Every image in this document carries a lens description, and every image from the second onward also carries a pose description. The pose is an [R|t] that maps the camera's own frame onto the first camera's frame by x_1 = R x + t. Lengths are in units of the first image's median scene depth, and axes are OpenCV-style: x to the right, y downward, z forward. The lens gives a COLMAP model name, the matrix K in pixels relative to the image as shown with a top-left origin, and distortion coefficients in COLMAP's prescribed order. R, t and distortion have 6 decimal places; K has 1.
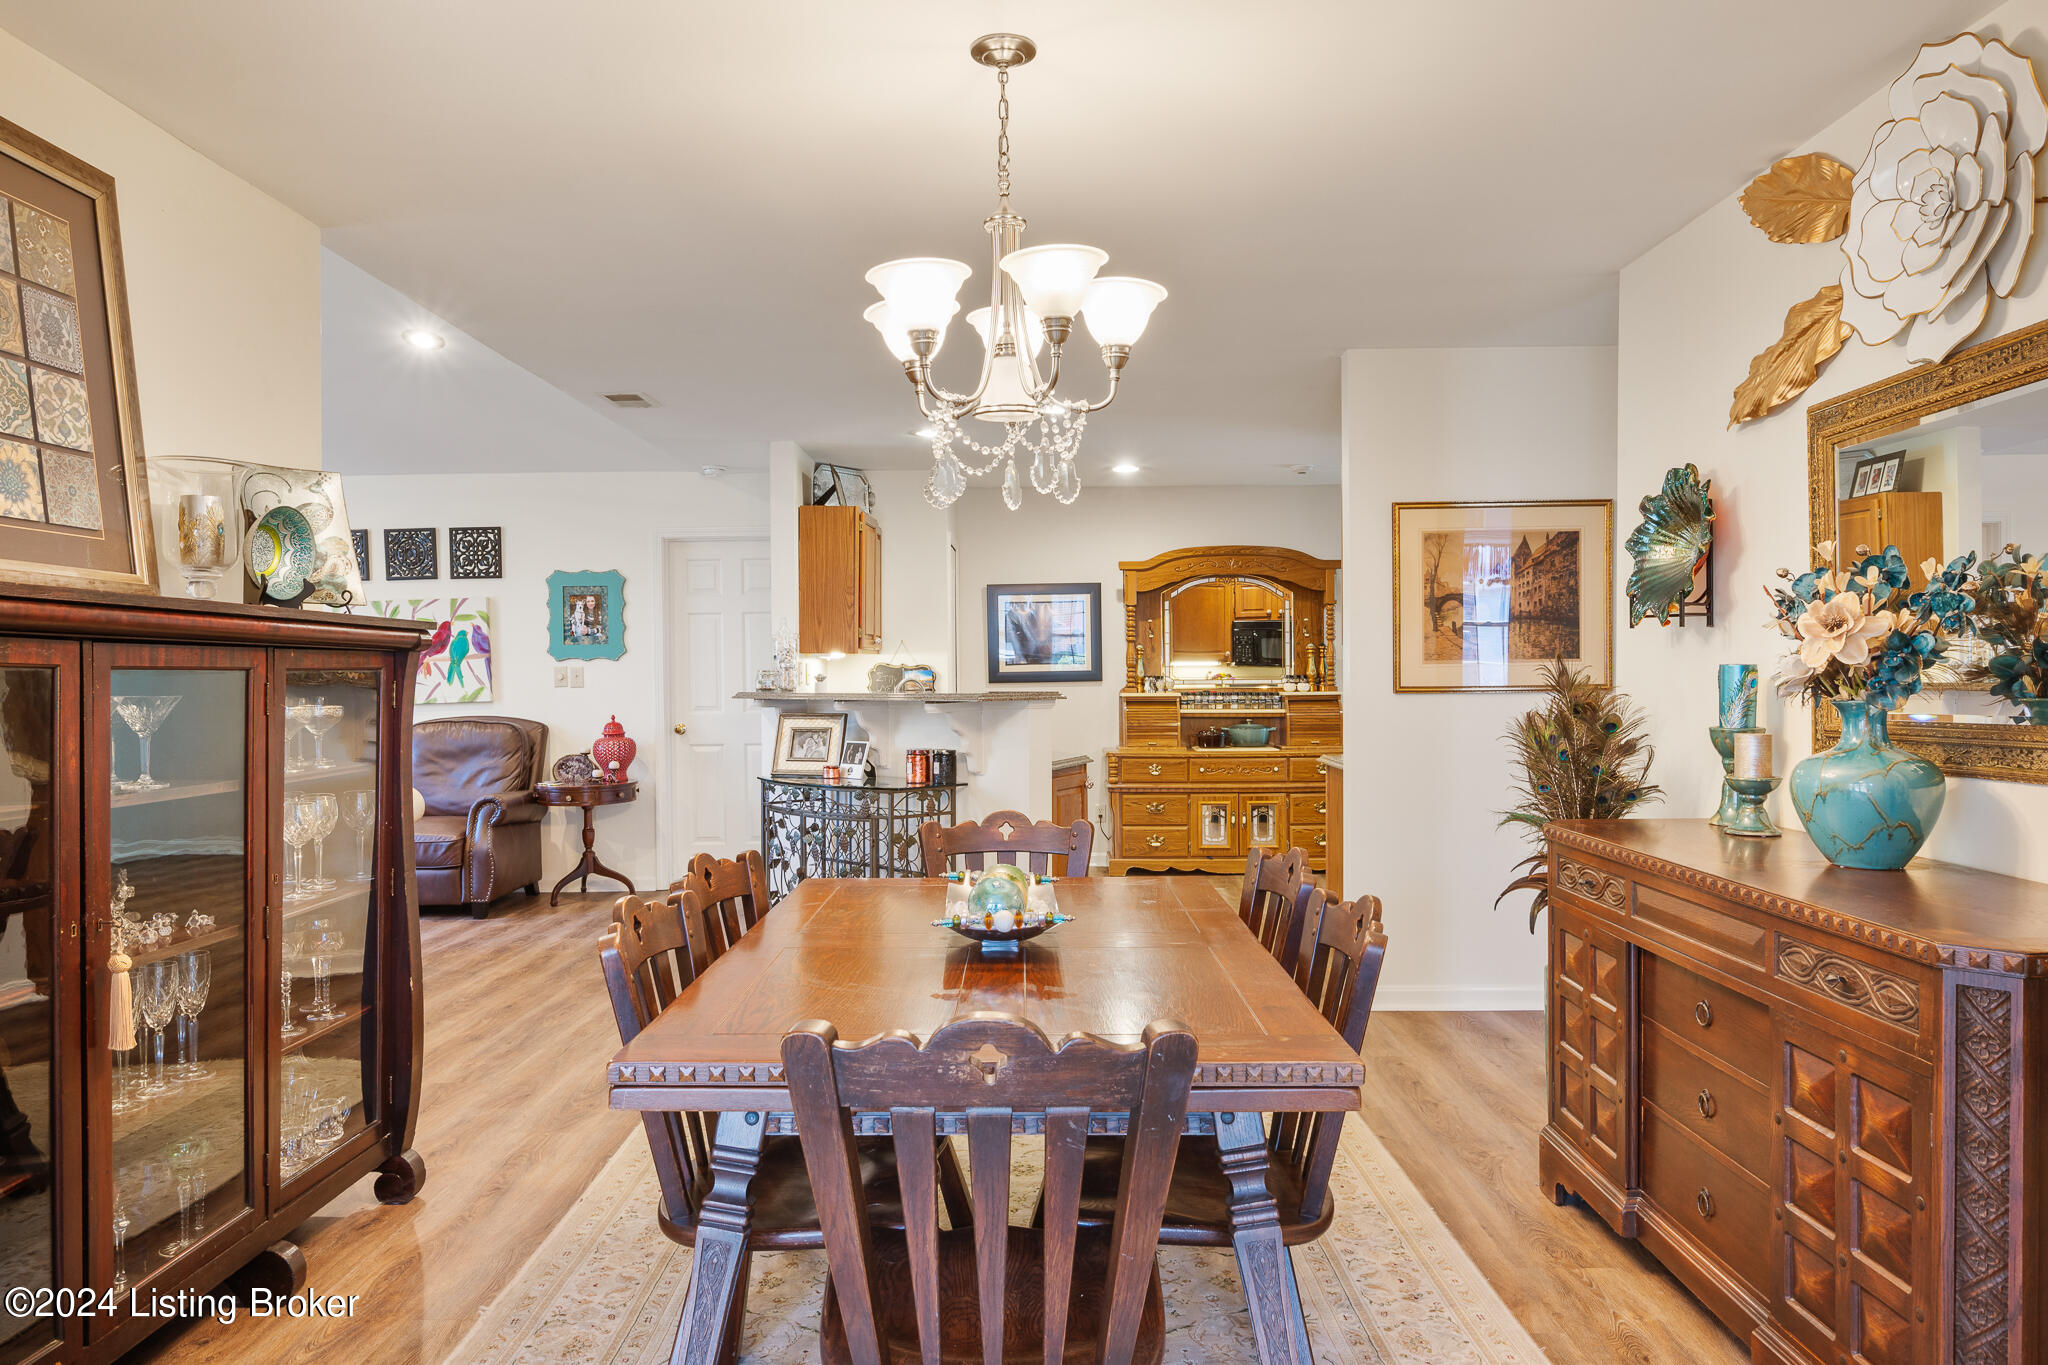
lens RADIAL K [[1335.3, 0, 1016.9], [0, 1335.3, 683.7], [0, 0, 1]] dist [-0.002008, 0.000308]
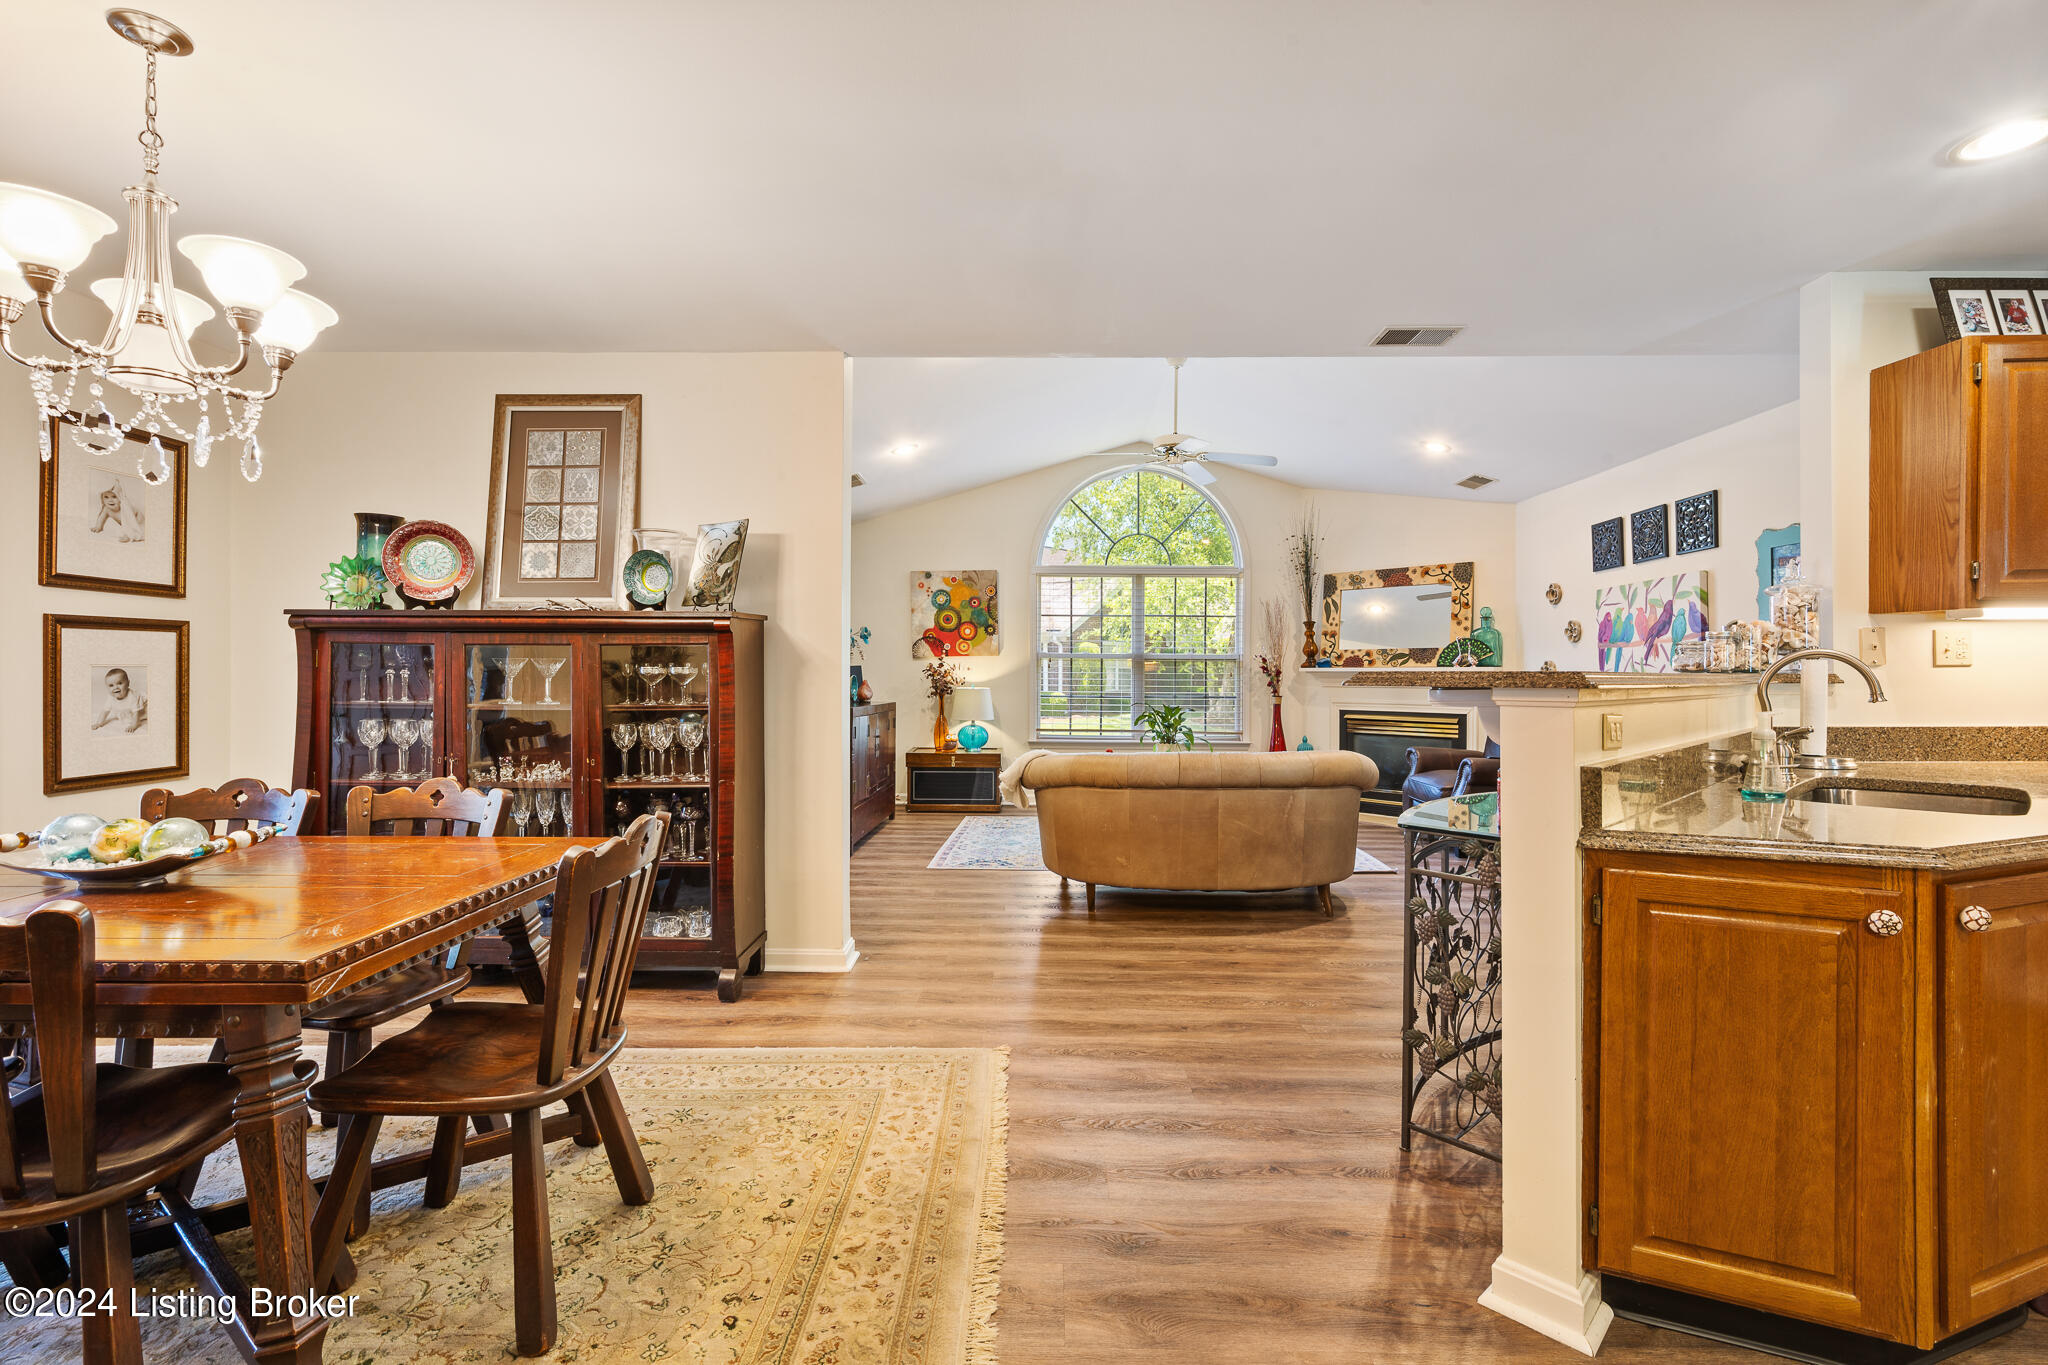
lens RADIAL K [[910.1, 0, 1025.9], [0, 910.1, 672.7], [0, 0, 1]] dist [-0.000439, -0.000327]
pose [[-0.009216, 0.009667, -0.999911, 0.224861], [-0.009798, 0.999904, 0.009758, 0.003039], [0.999910, 0.009887, -0.009120, 0.546200]]
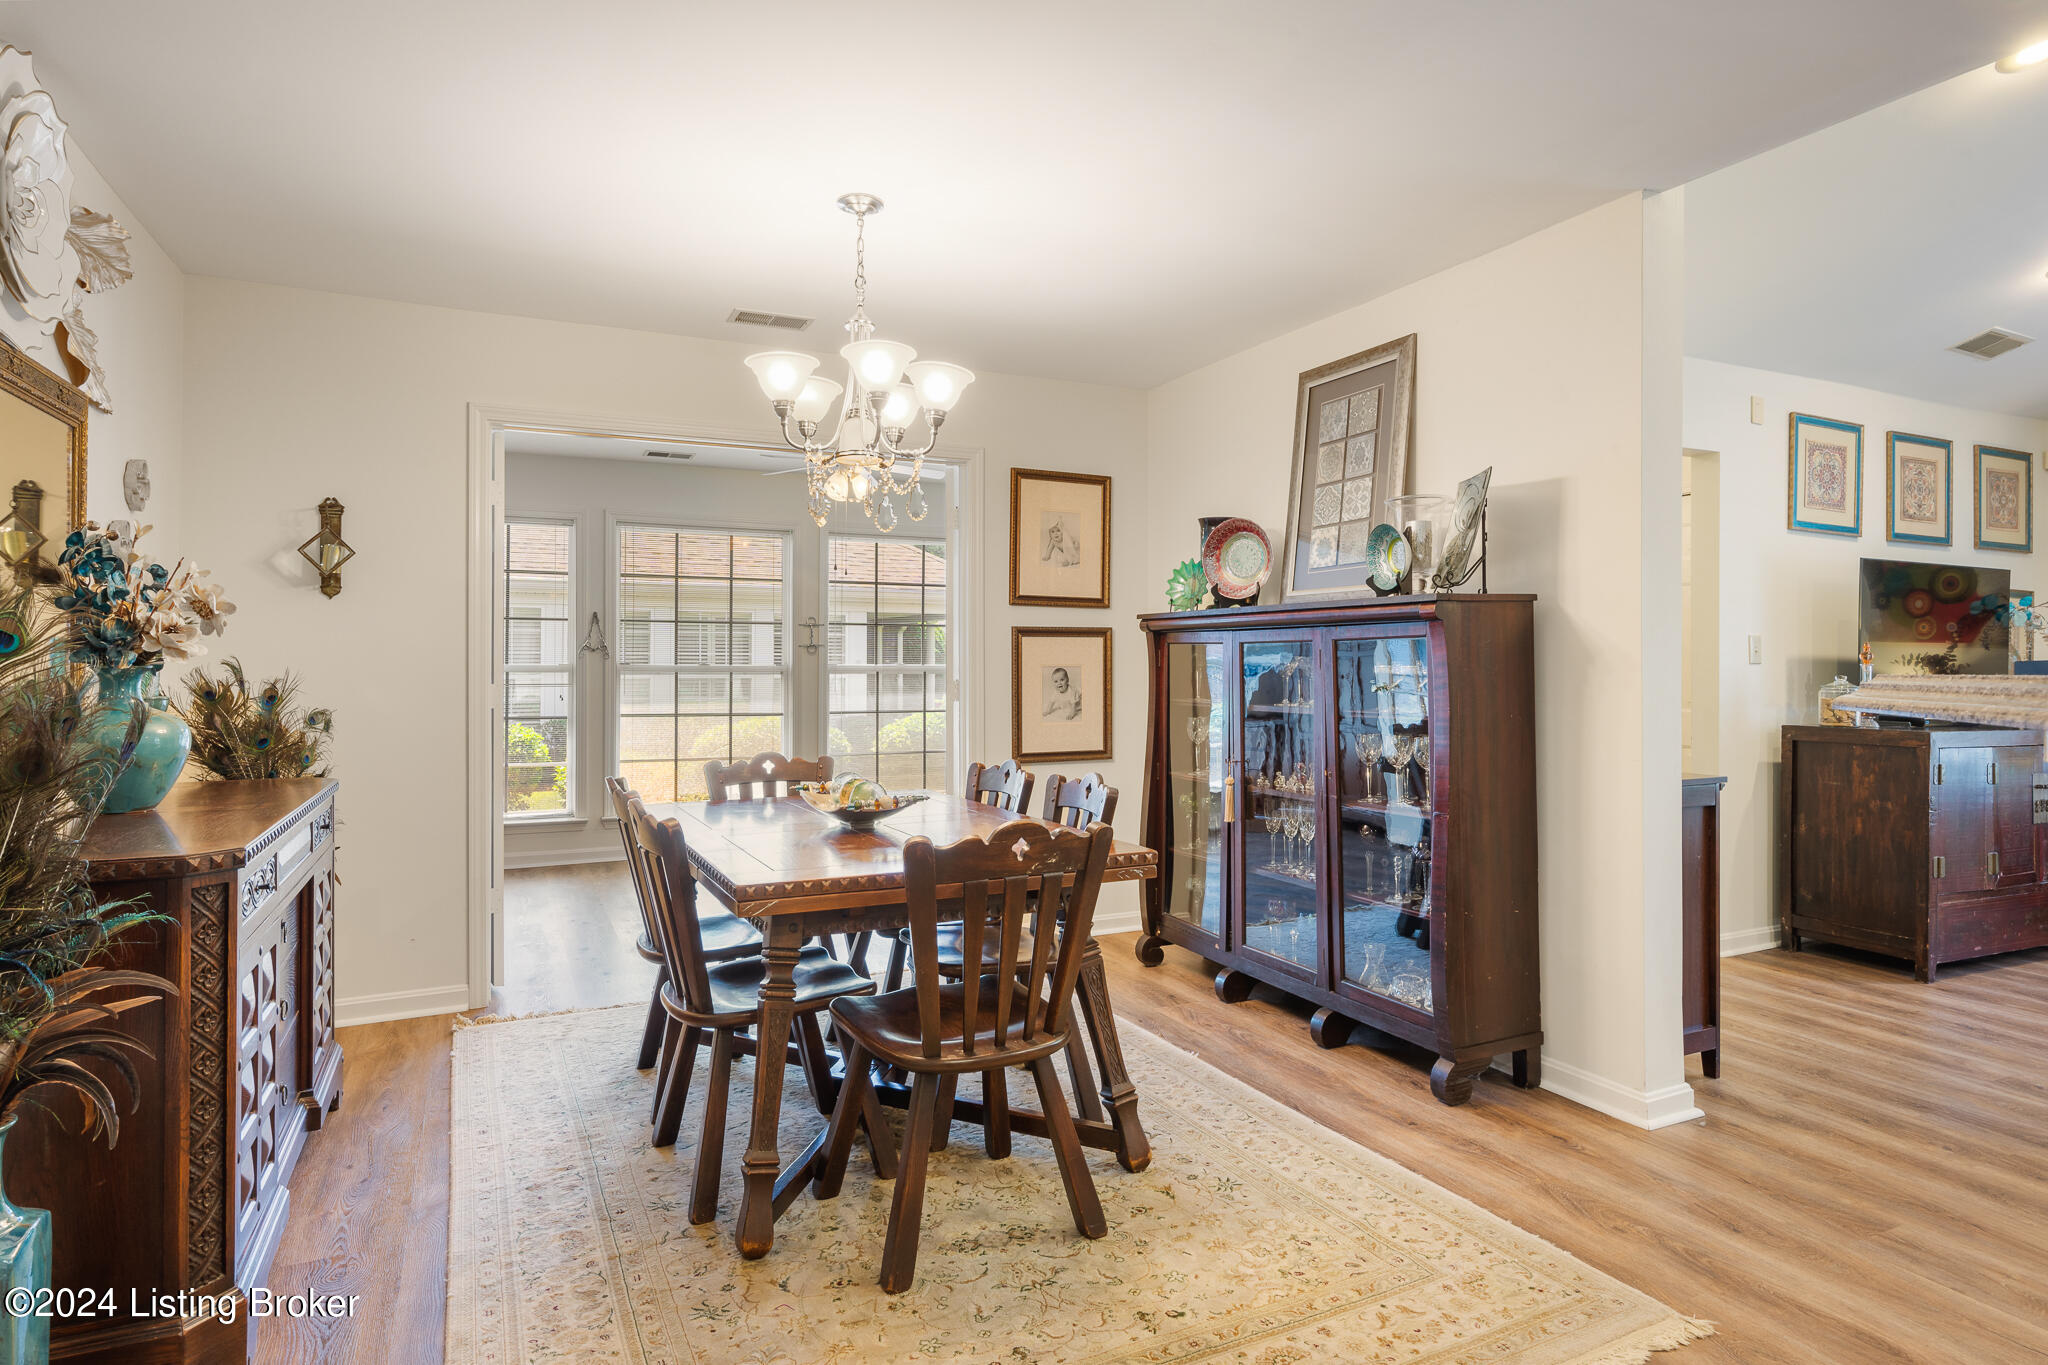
lens RADIAL K [[1144.2, 0, 1030.5], [0, 1144.2, 661.9], [0, 0, 1]] dist [0.000118, 0.000676]
pose [[-0.896406, 0.004890, -0.443207, 0.119082], [0.002634, 0.999980, 0.005705, 0.002014], [0.443226, 0.003947, -0.896401, 0.700838]]
